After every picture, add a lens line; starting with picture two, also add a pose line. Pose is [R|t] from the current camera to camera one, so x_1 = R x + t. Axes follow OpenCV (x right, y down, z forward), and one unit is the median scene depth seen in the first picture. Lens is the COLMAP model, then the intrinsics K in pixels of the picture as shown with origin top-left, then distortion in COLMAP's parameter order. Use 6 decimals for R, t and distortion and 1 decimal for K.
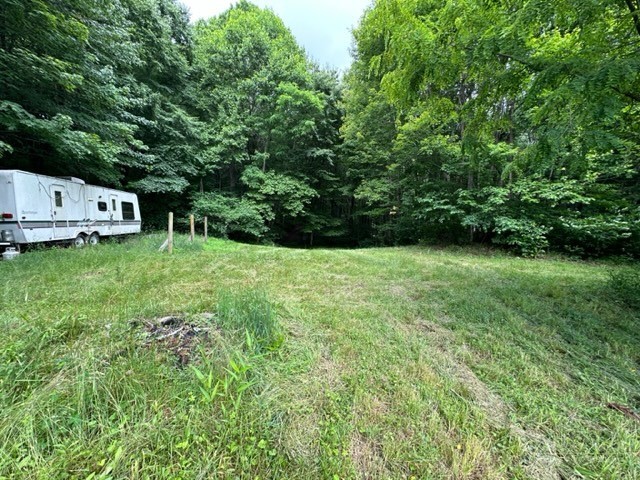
lens RADIAL K [[253.9, 0, 320.3], [0, 253.9, 240.9], [0, 0, 1]] dist [-0.003681, 0.000776]
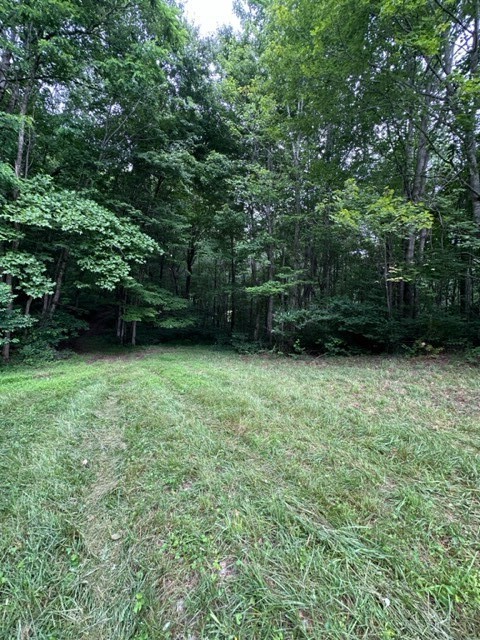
lens RADIAL K [[253.9, 0, 240.8], [0, 253.9, 318.4], [0, 0, 1]] dist [-0.003681, 0.000776]
pose [[0.909990, -0.010584, 0.414496, -0.075527], [0.020411, 0.999606, -0.019287, -0.033910], [-0.414129, 0.026011, 0.909847, 0.503488]]
